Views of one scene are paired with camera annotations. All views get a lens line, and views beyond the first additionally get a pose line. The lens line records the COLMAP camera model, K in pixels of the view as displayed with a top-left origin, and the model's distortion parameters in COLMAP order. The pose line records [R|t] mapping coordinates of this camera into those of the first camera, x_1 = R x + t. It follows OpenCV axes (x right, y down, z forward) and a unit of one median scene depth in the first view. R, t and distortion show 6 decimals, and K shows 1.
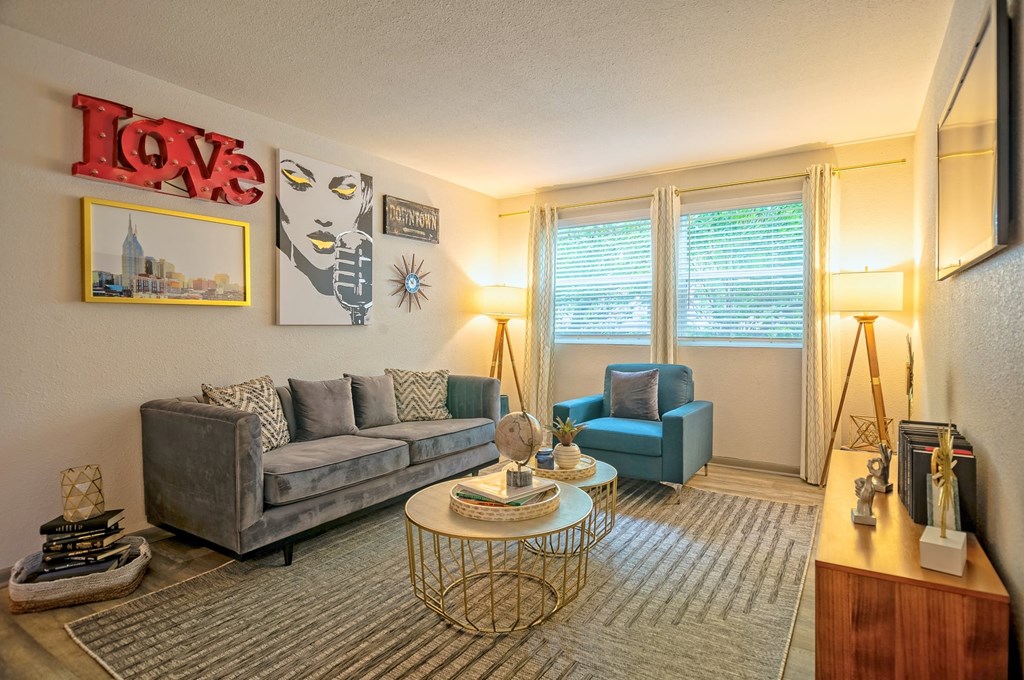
lens RADIAL K [[539.3, 0, 516.4], [0, 539.3, 317.2], [0, 0, 1]] dist [0.008478, -0.001856]
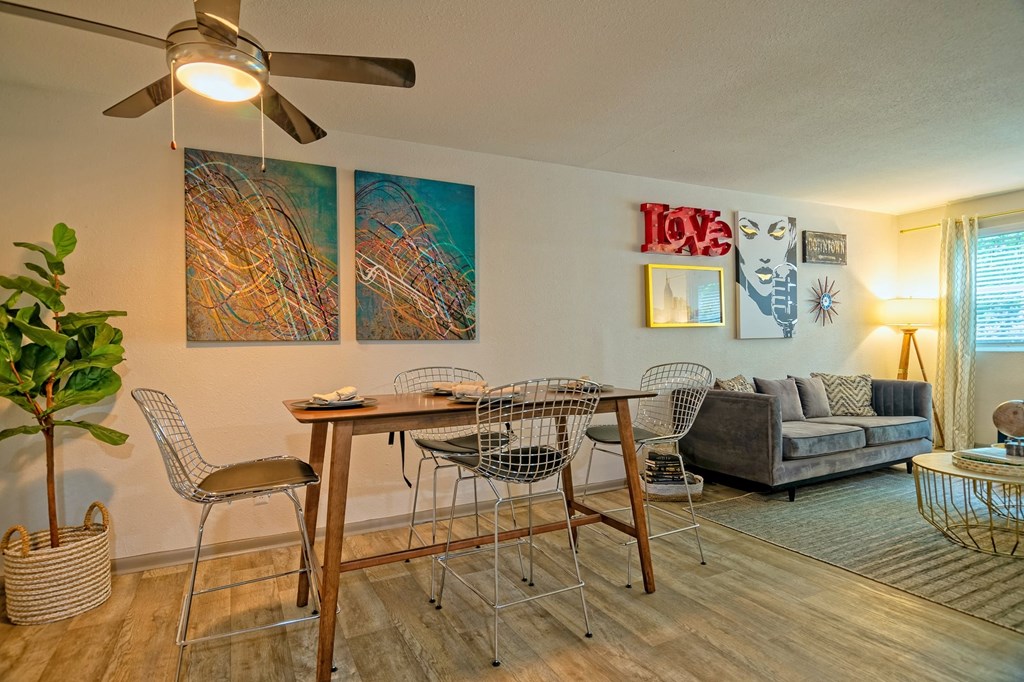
lens RADIAL K [[539.3, 0, 502.5], [0, 539.3, 341.3], [0, 0, 1]] dist [0.008478, -0.001856]
pose [[0.857650, -0.019814, -0.513852, -0.246150], [0.029271, 0.999518, 0.010313, -0.011305], [0.513401, -0.023885, 0.857817, -0.485226]]
